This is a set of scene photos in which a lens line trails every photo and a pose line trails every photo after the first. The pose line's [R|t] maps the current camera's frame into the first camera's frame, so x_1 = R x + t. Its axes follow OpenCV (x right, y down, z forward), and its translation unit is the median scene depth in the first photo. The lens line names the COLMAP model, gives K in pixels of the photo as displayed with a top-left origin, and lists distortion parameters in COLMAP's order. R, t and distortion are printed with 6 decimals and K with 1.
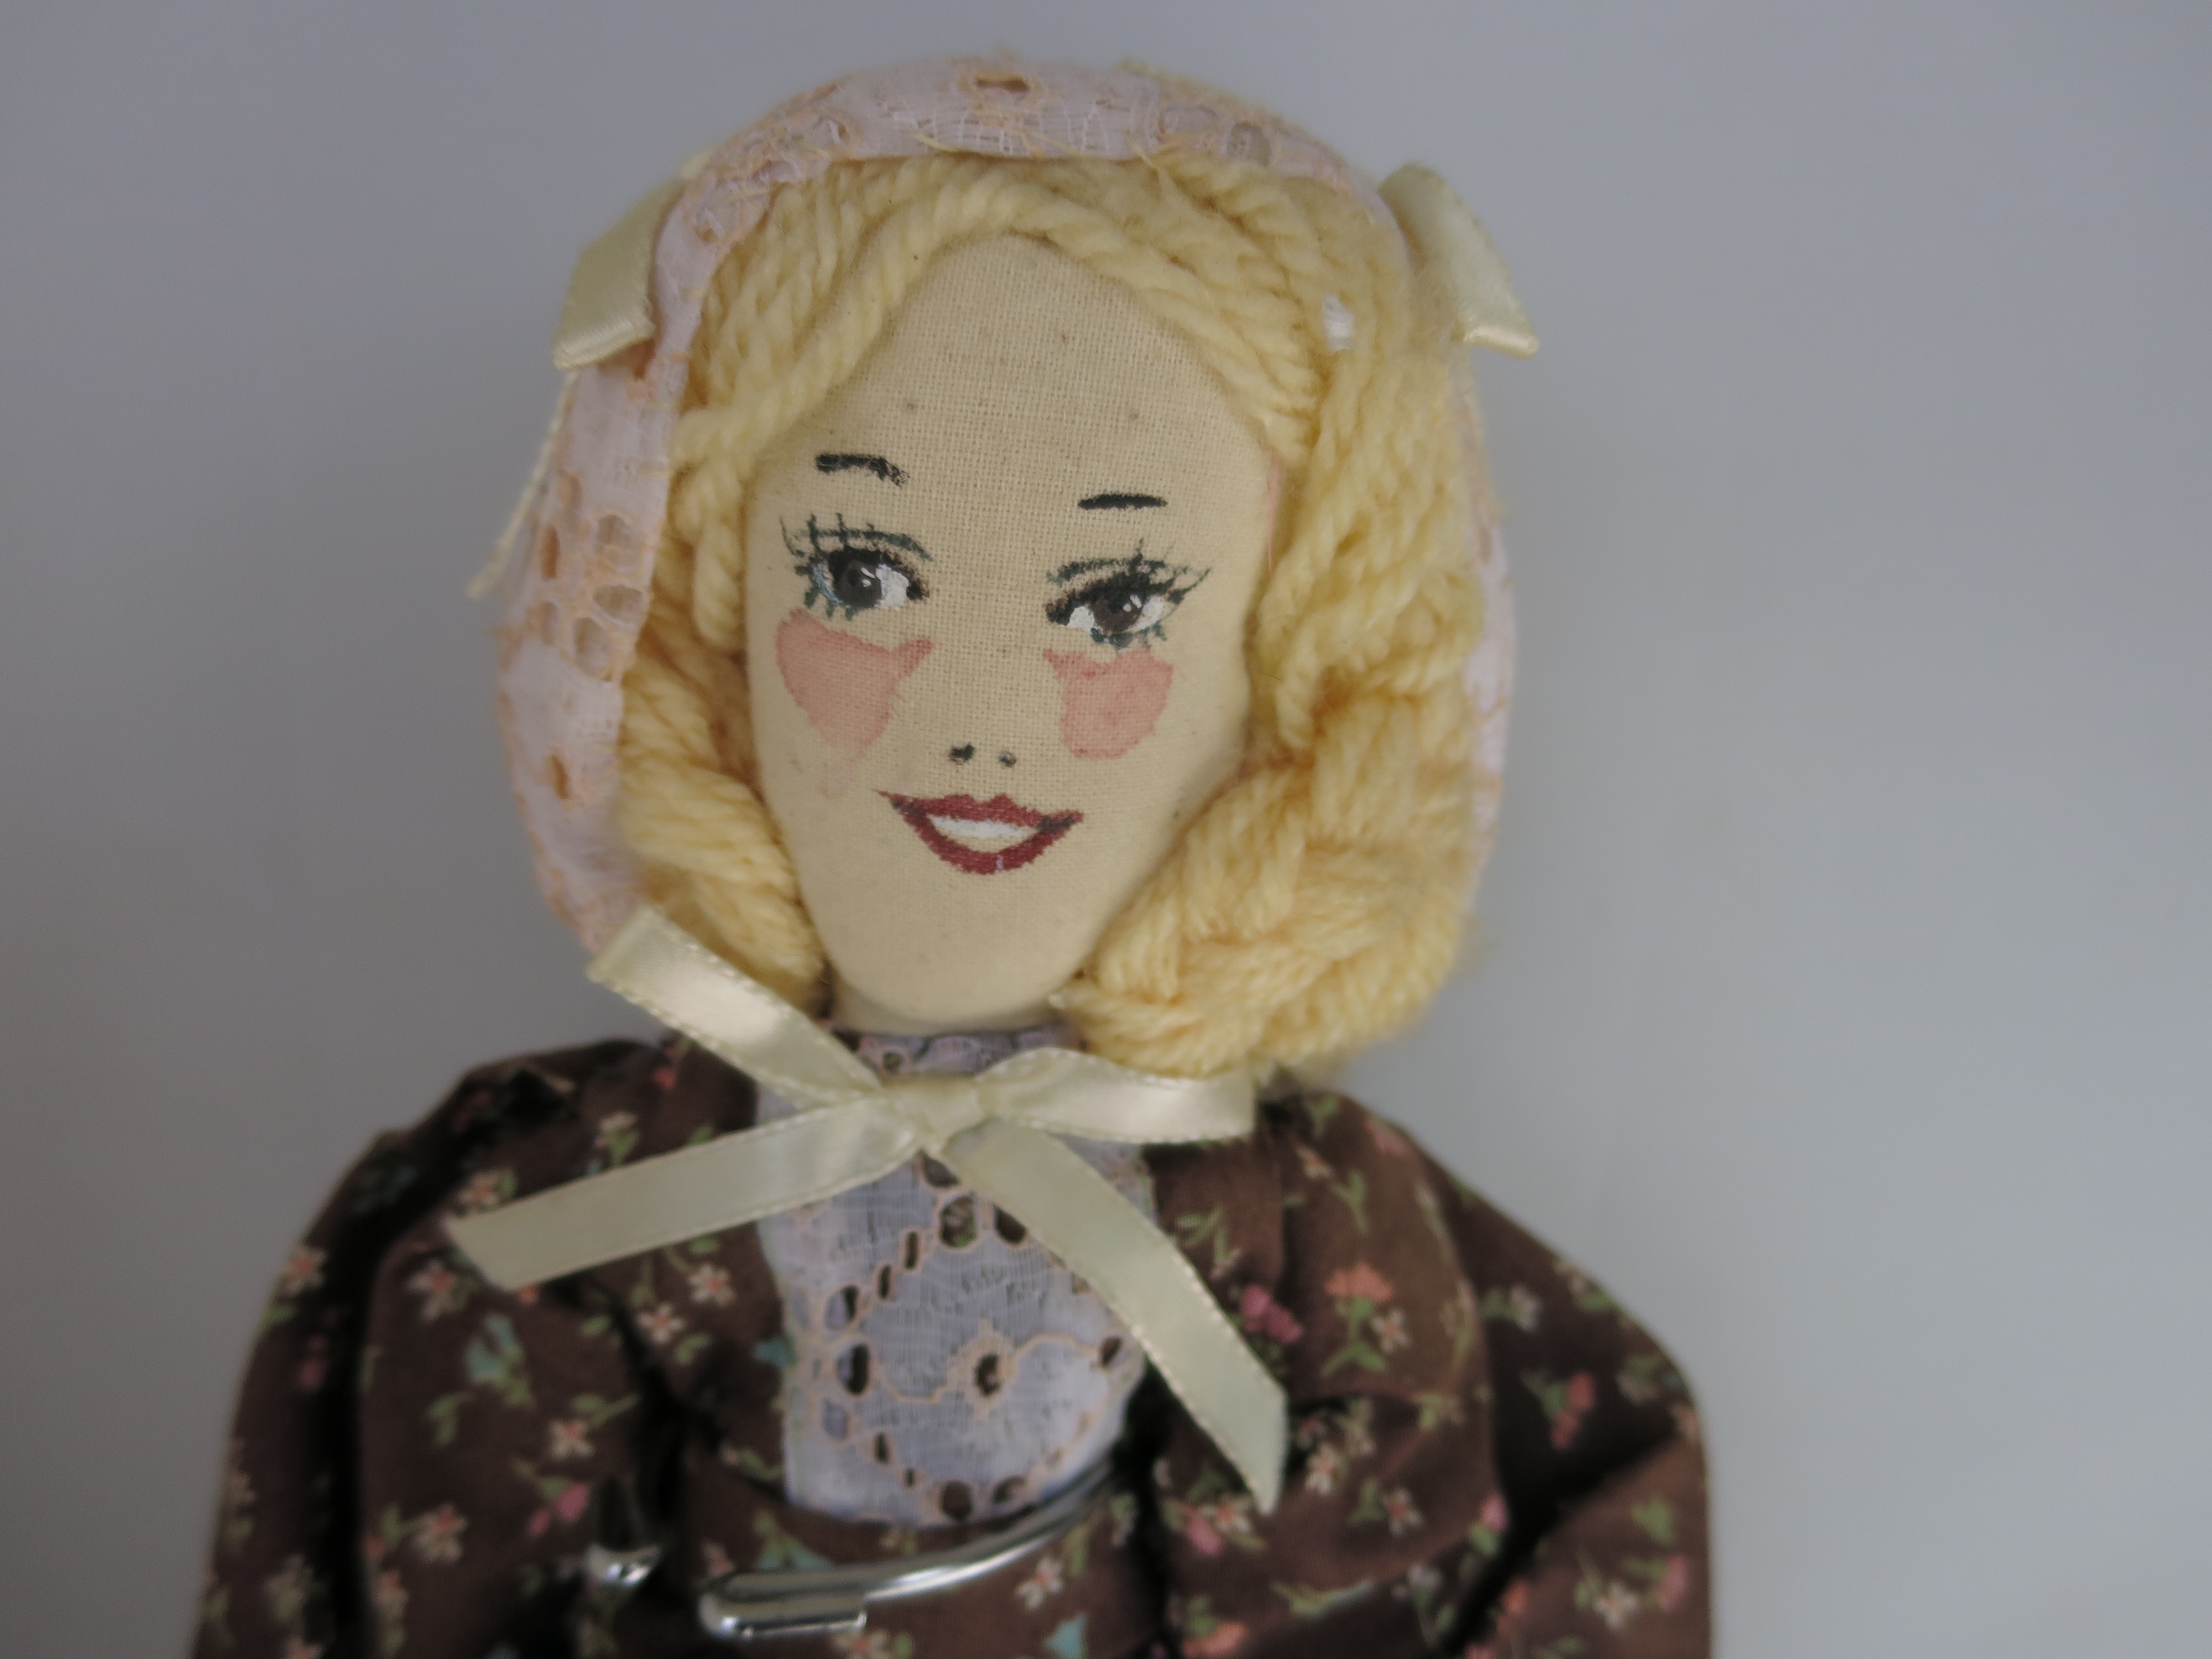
lens RADIAL K [[1738.3, 0, 1065.9], [0, 1738.3, 829.7], [0, 0, 1]] dist [-0.007635, -0.003535]
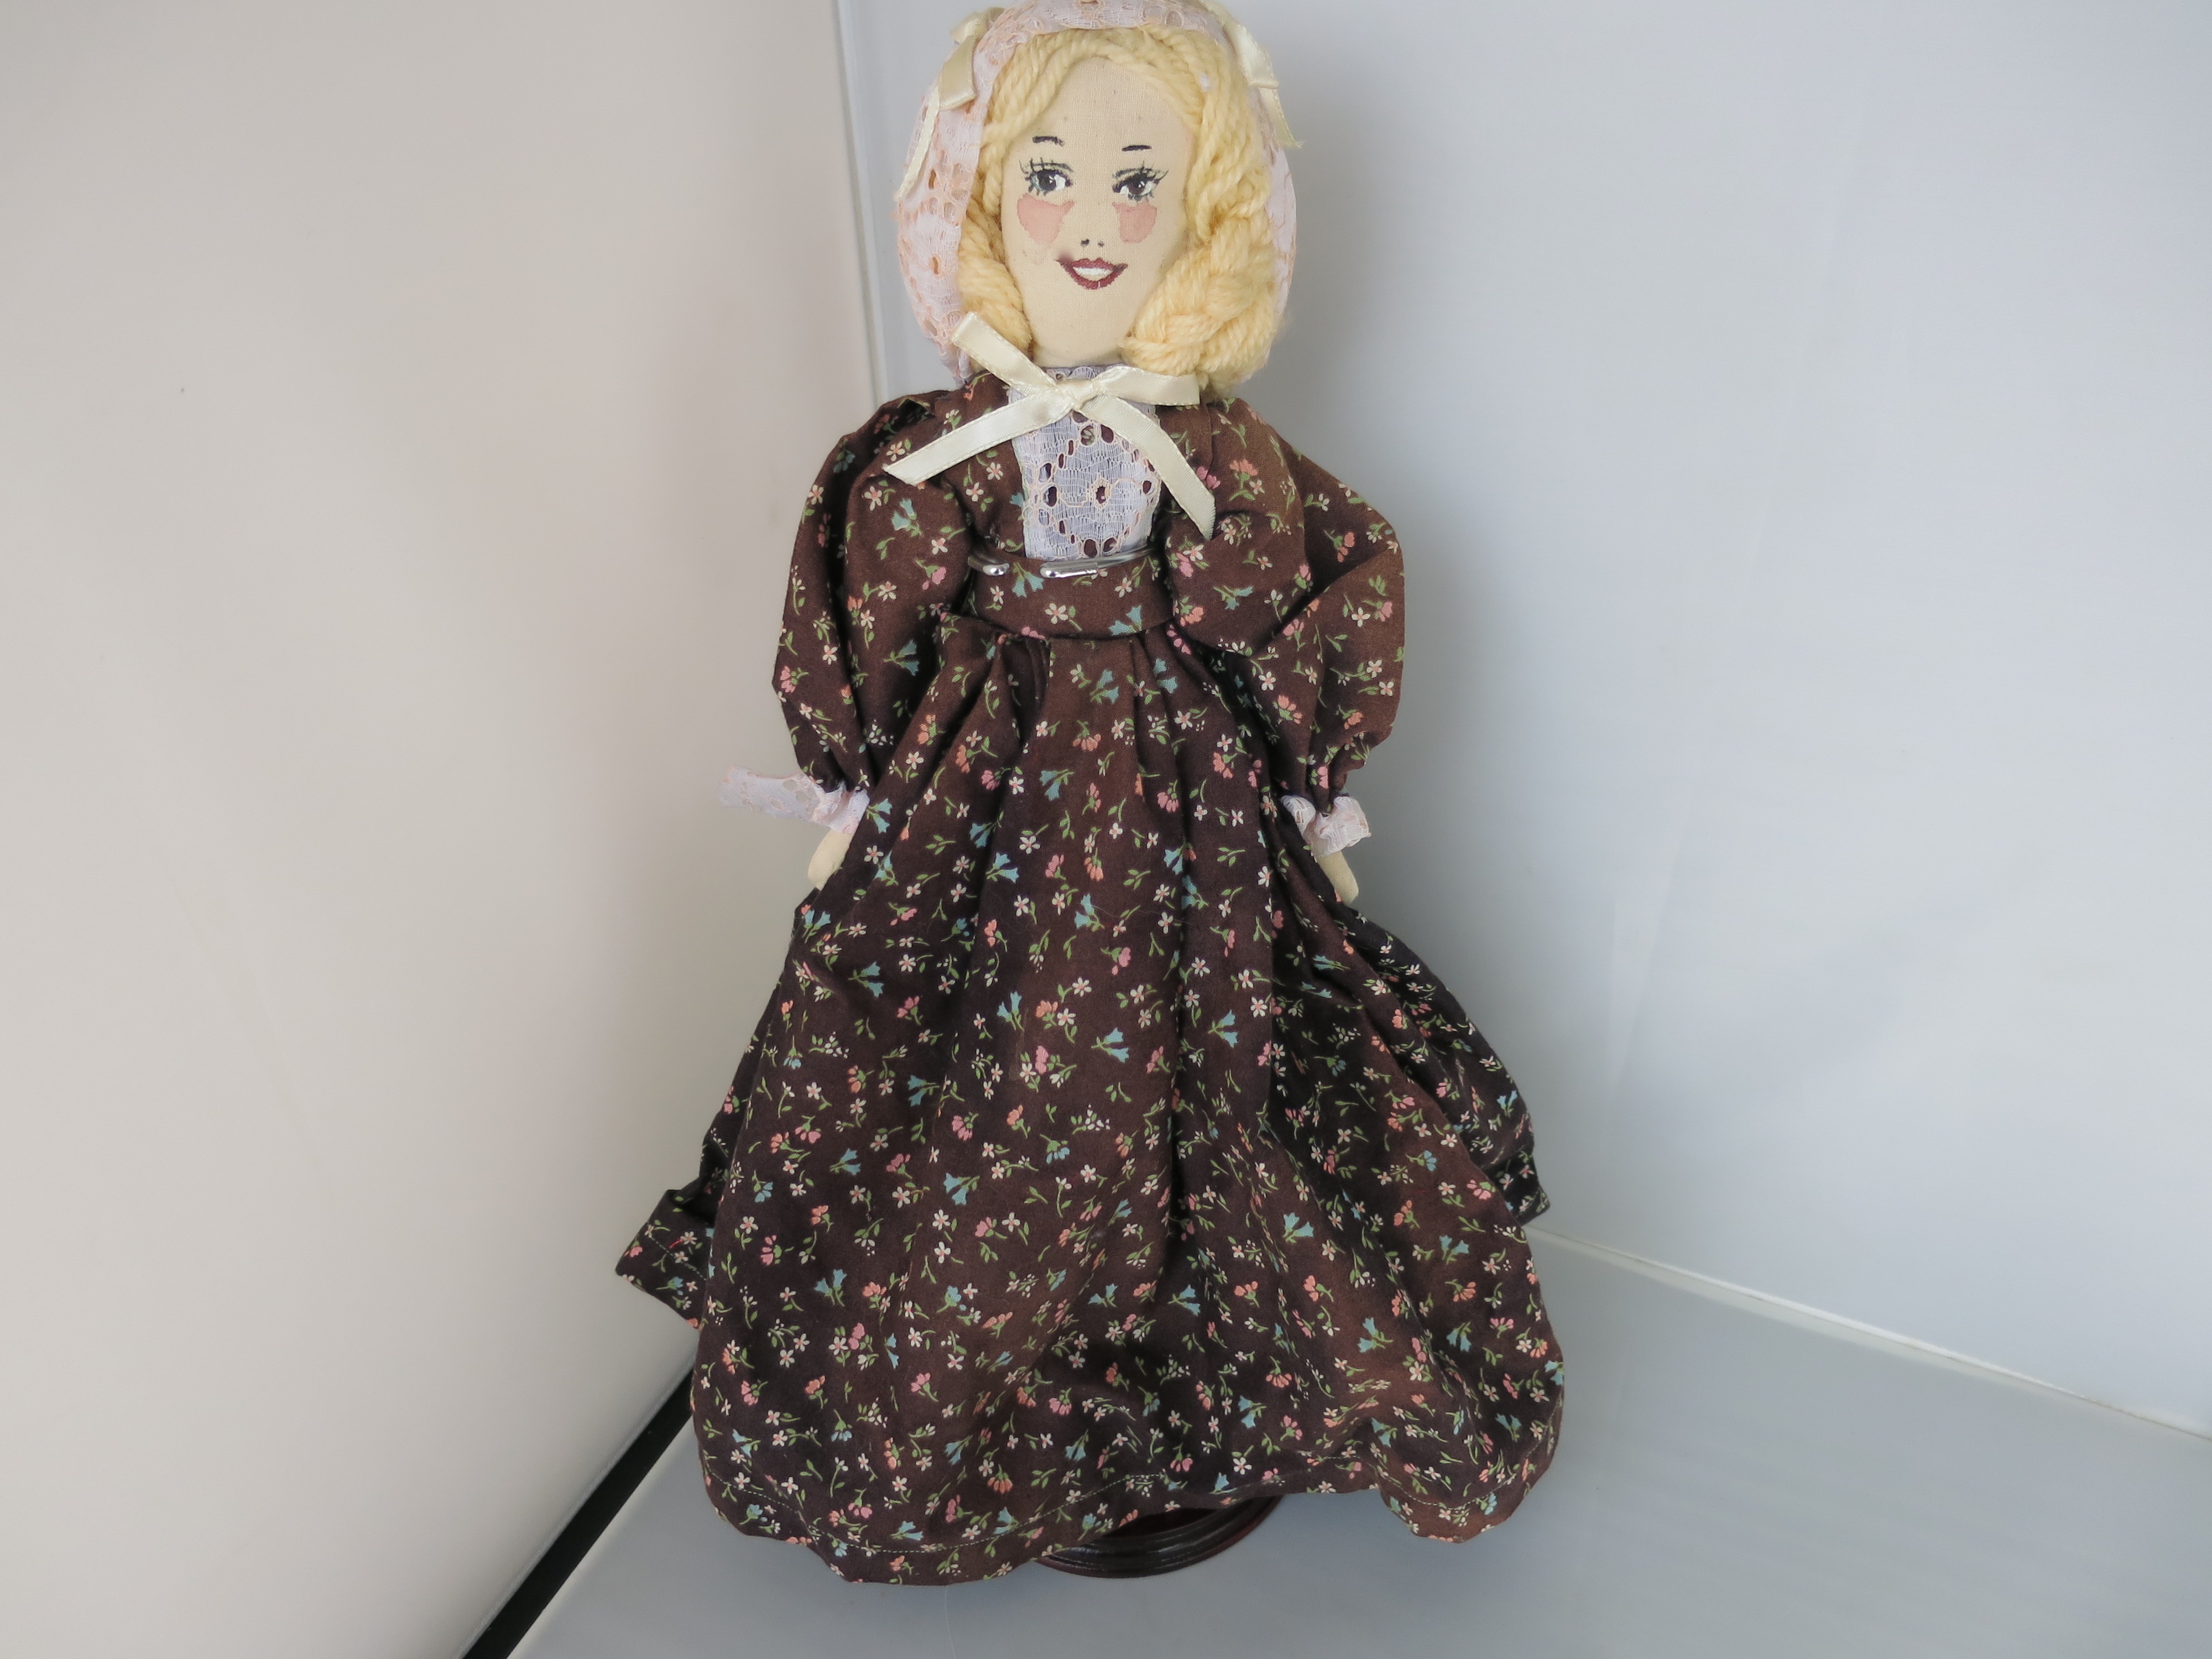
lens RADIAL K [[1738.3, 0, 1065.9], [0, 1738.3, 829.7], [0, 0, 1]] dist [-0.007635, -0.003535]
pose [[0.998578, -0.043283, -0.031112, -0.038203], [0.047977, 0.984143, 0.170766, 0.366225], [0.023227, -0.172016, 0.984820, -1.745905]]
